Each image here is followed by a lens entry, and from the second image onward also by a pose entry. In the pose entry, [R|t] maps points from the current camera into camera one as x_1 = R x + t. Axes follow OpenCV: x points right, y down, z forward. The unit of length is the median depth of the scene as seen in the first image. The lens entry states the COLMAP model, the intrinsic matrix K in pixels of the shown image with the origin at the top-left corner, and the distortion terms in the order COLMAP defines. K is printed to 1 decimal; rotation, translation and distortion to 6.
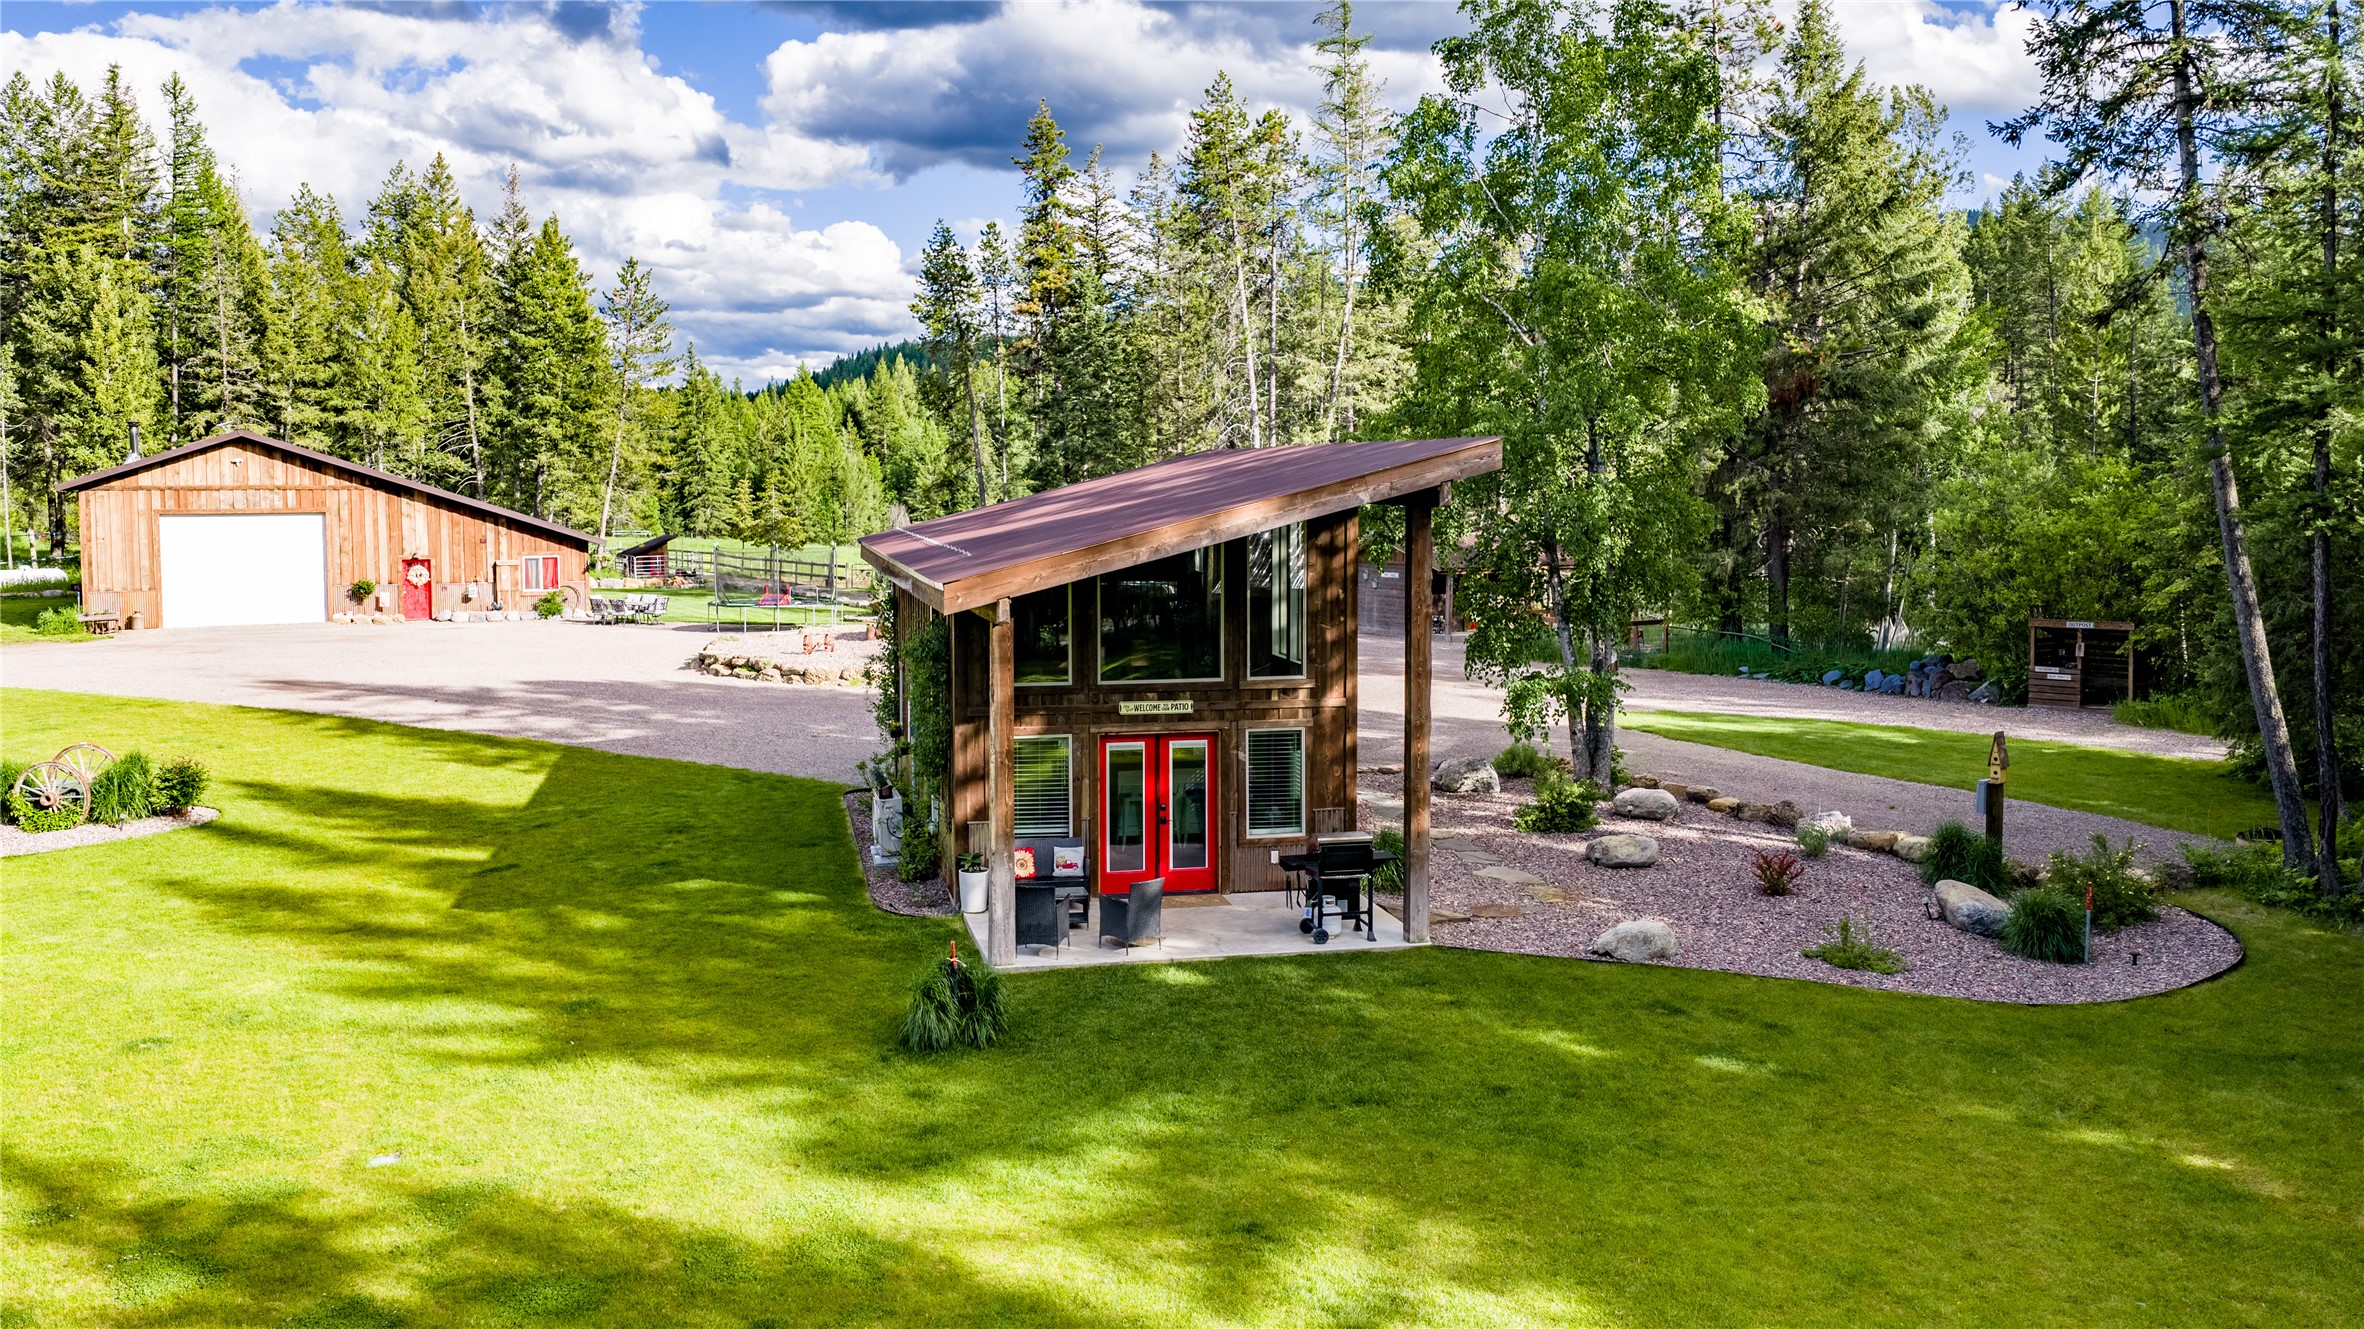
lens RADIAL K [[1982.6, 0, 1182.0], [0, 1982.6, 664.5], [0, 0, 1]] dist [0.002776, 0.003171]
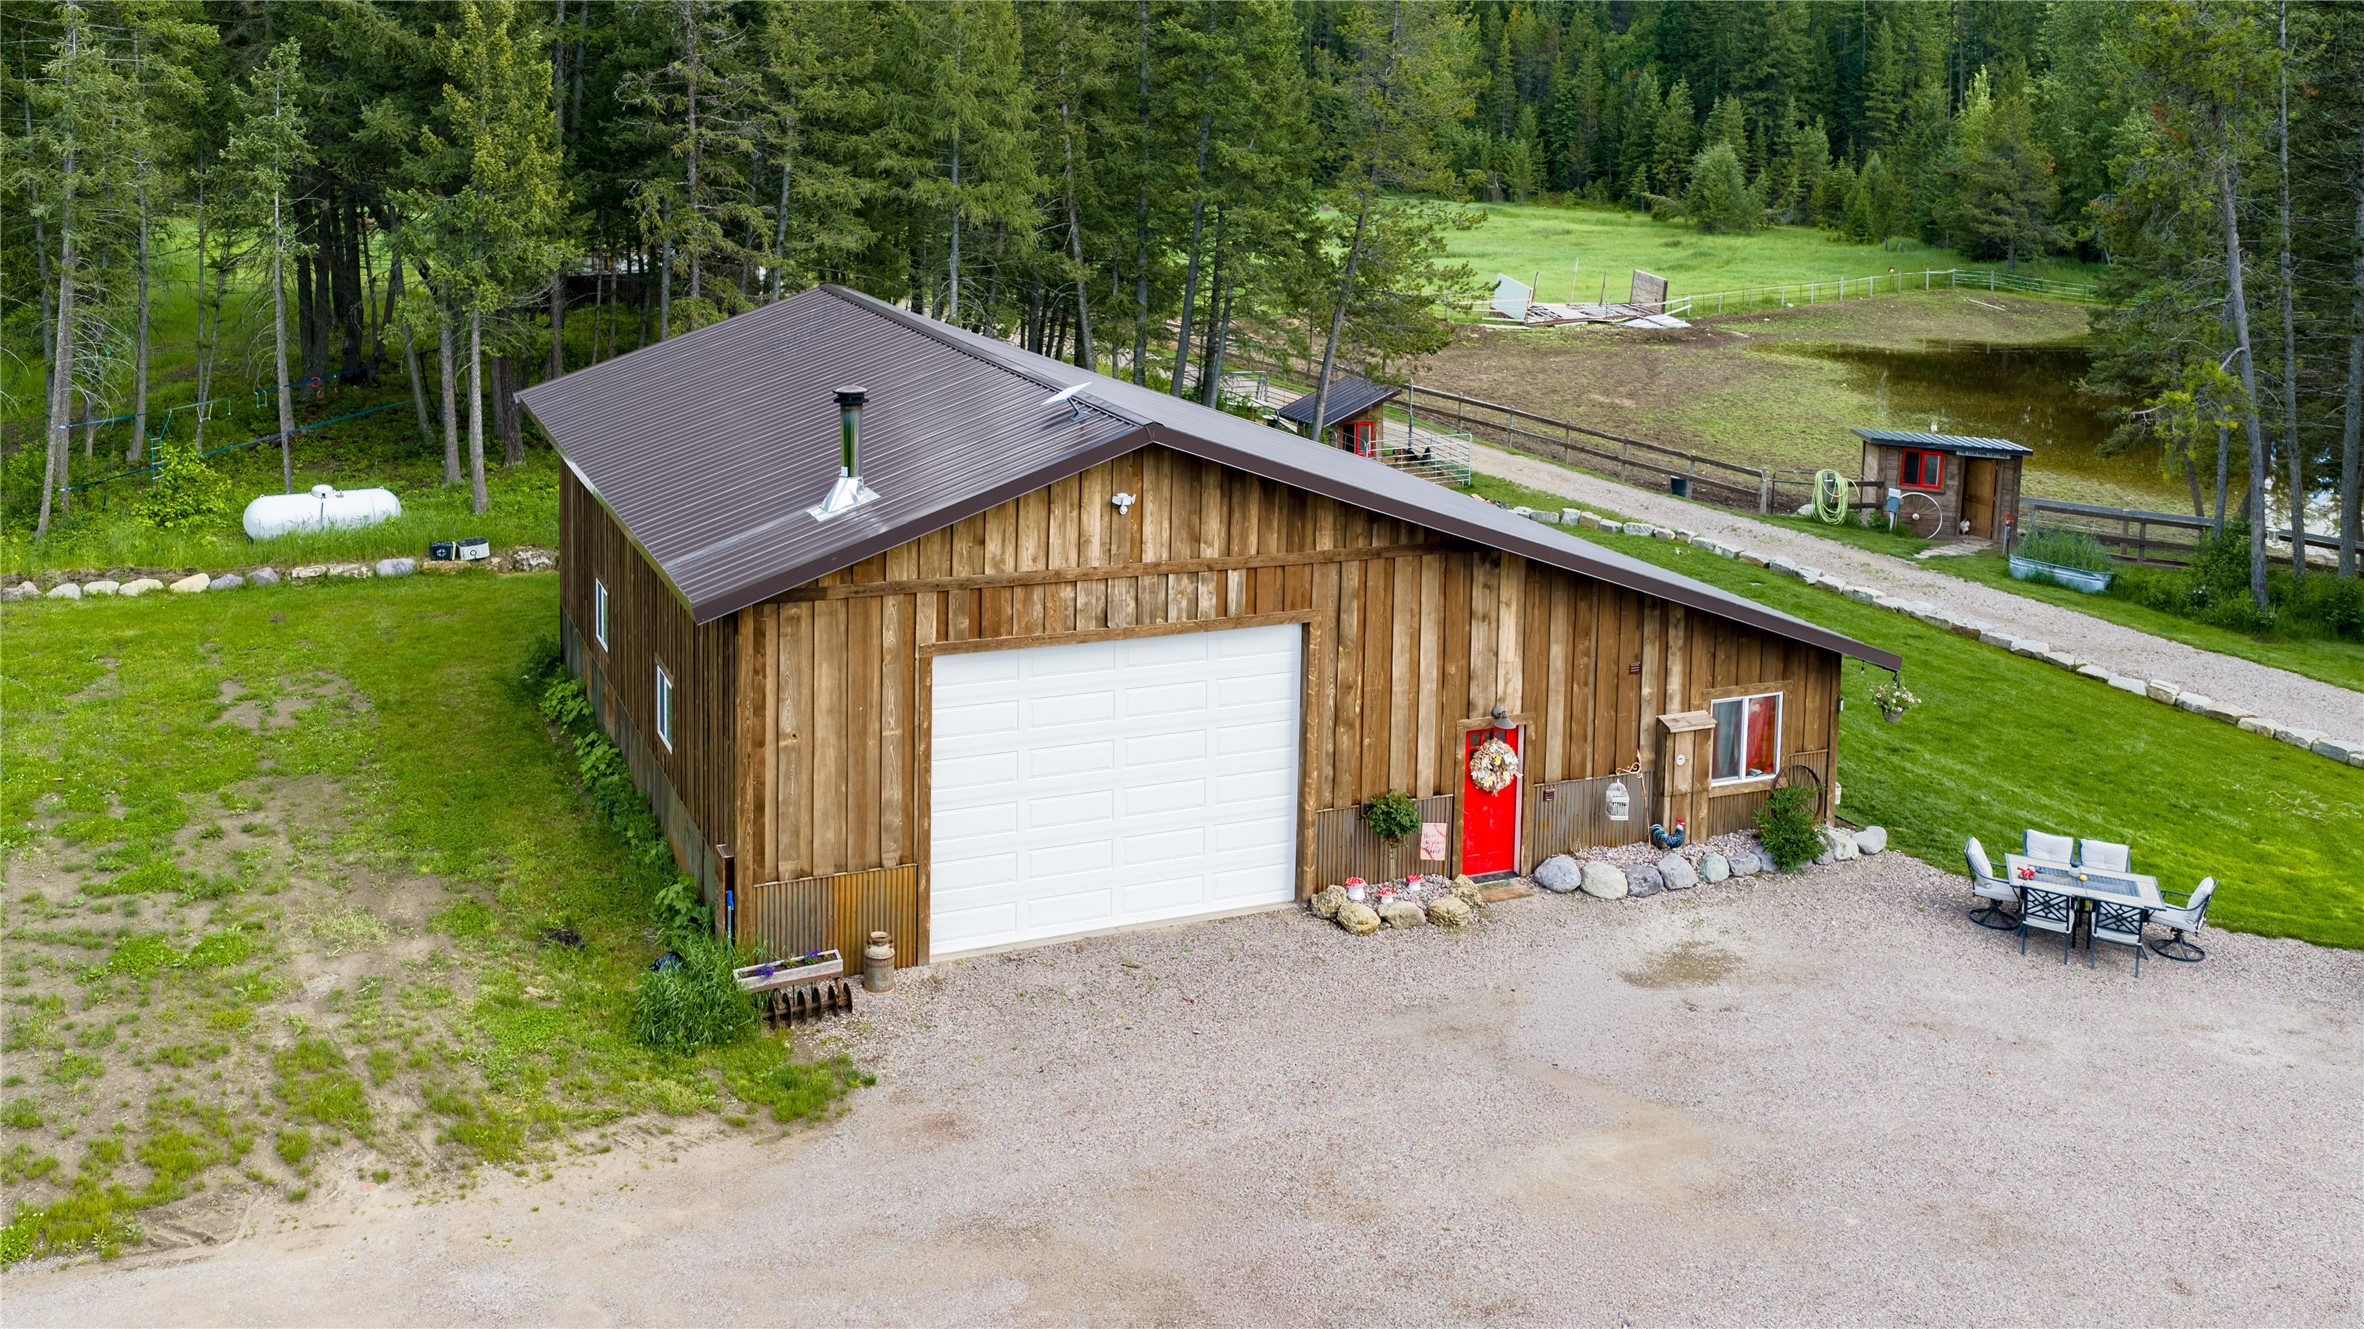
lens RADIAL K [[1982.6, 0, 1182.0], [0, 1982.6, 664.5], [0, 0, 1]] dist [0.002776, 0.003171]
pose [[0.998424, 0.038191, -0.041117, -0.430016], [-0.029972, 0.982349, 0.184642, -0.134693], [0.047443, -0.183119, 0.981945, 0.614119]]
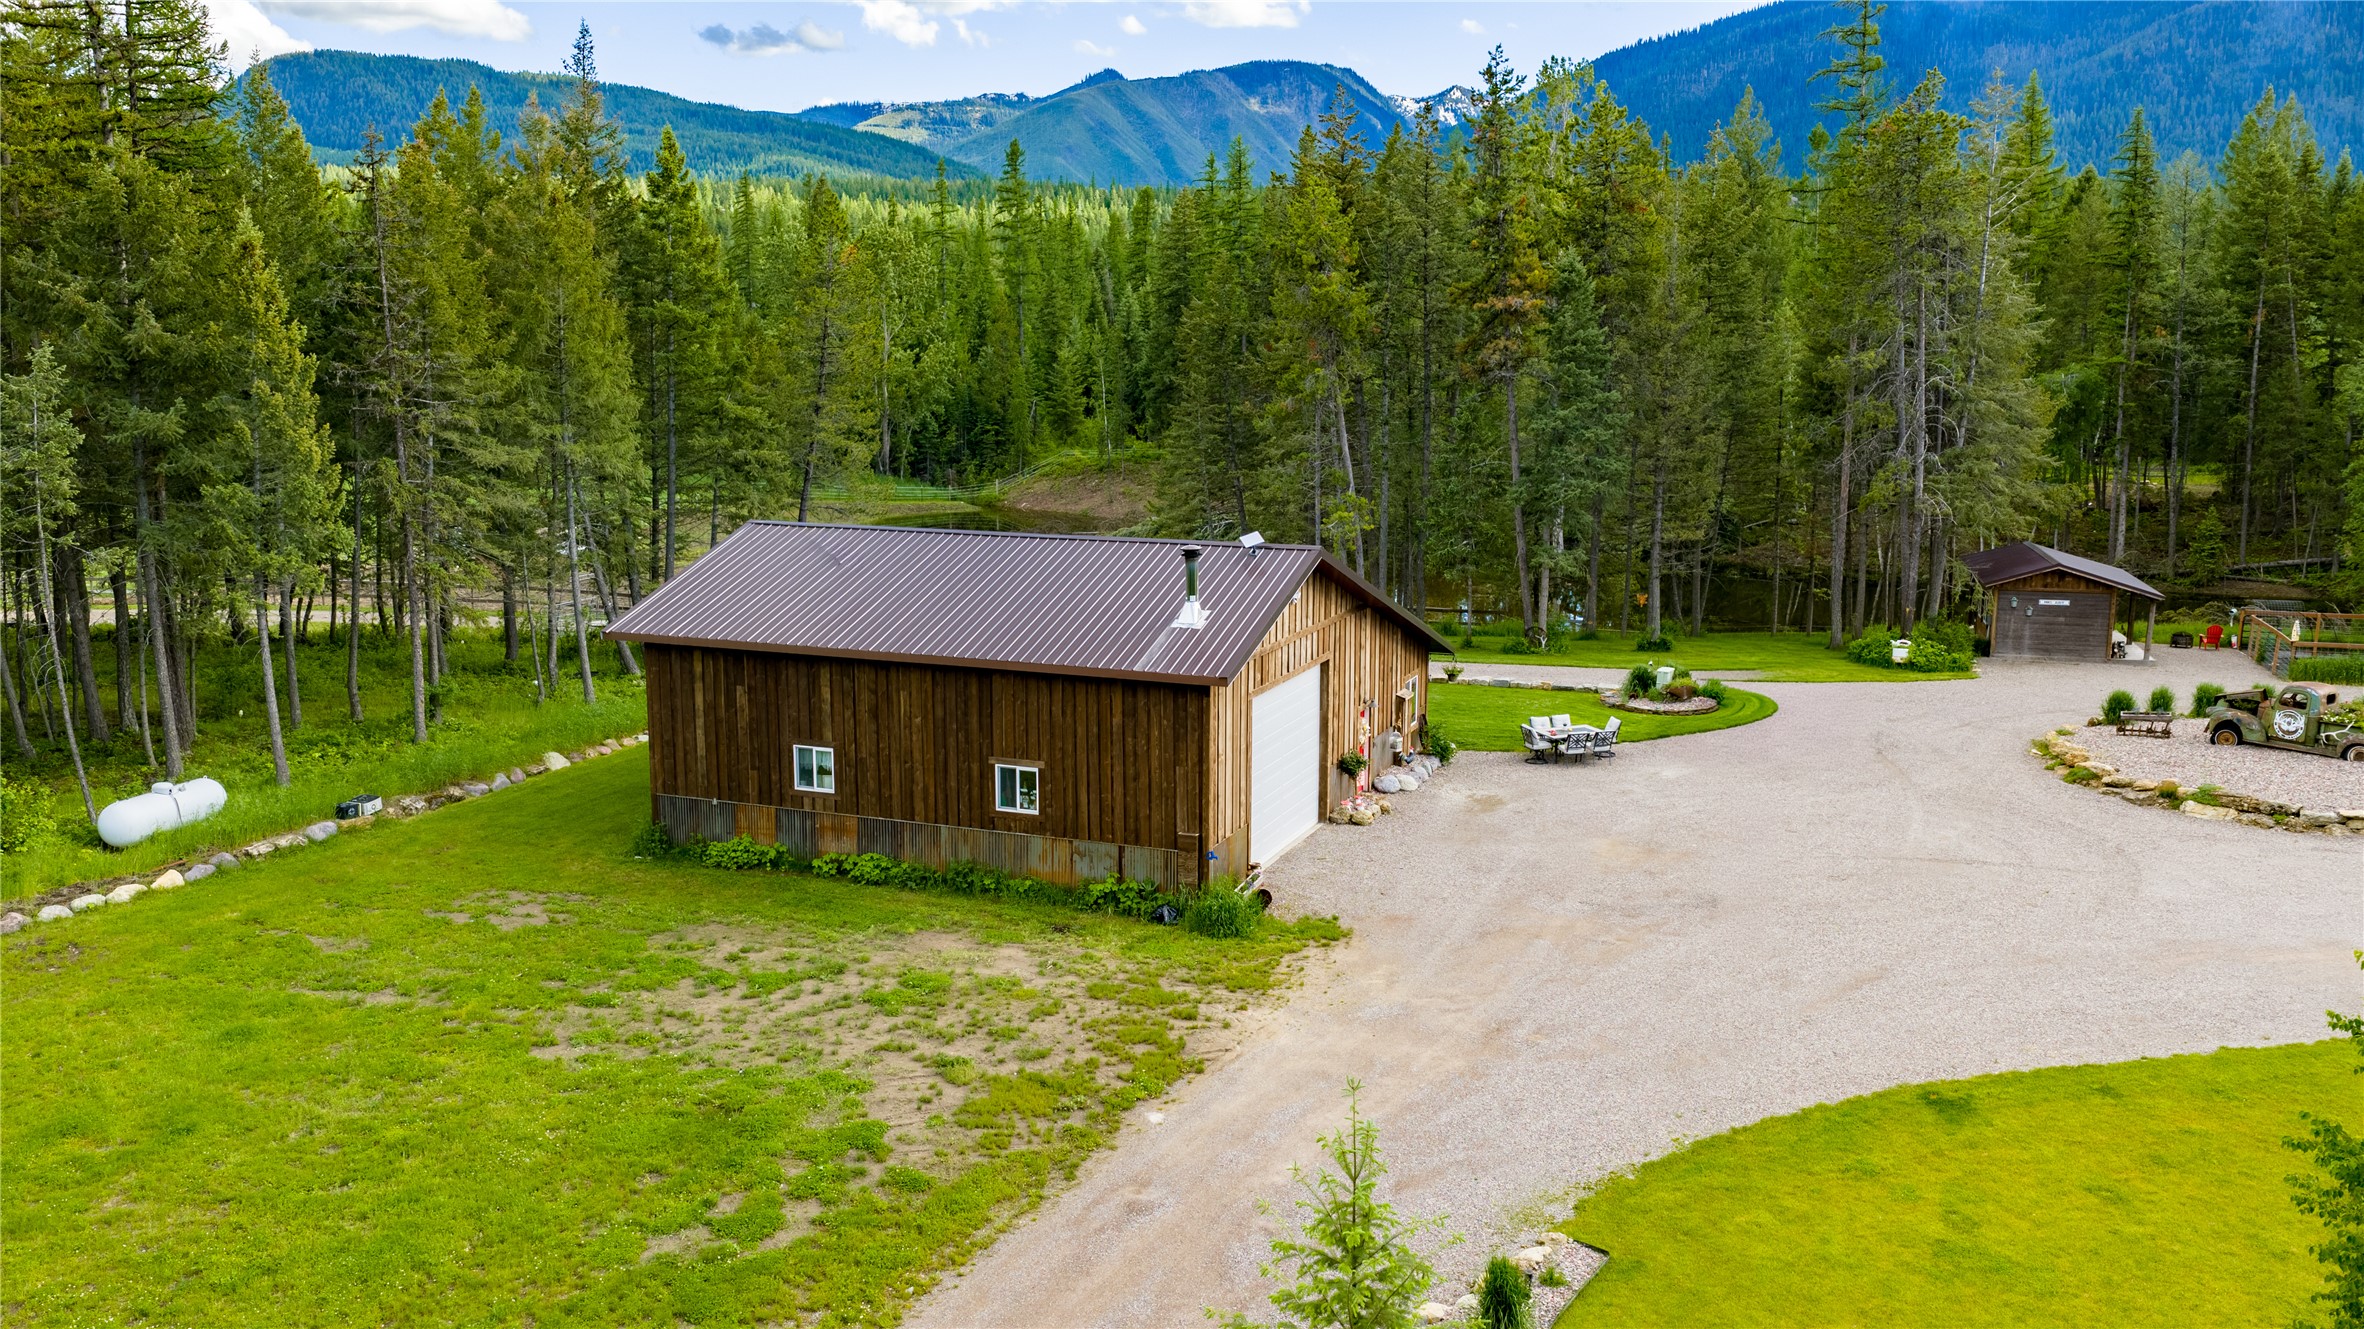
lens RADIAL K [[1982.6, 0, 1182.0], [0, 1982.6, 664.5], [0, 0, 1]] dist [0.002776, 0.003171]
pose [[0.733318, -0.122462, 0.668766, -0.899154], [0.083108, 0.992414, 0.090597, -0.137041], [-0.674788, -0.010857, 0.737932, 0.519249]]
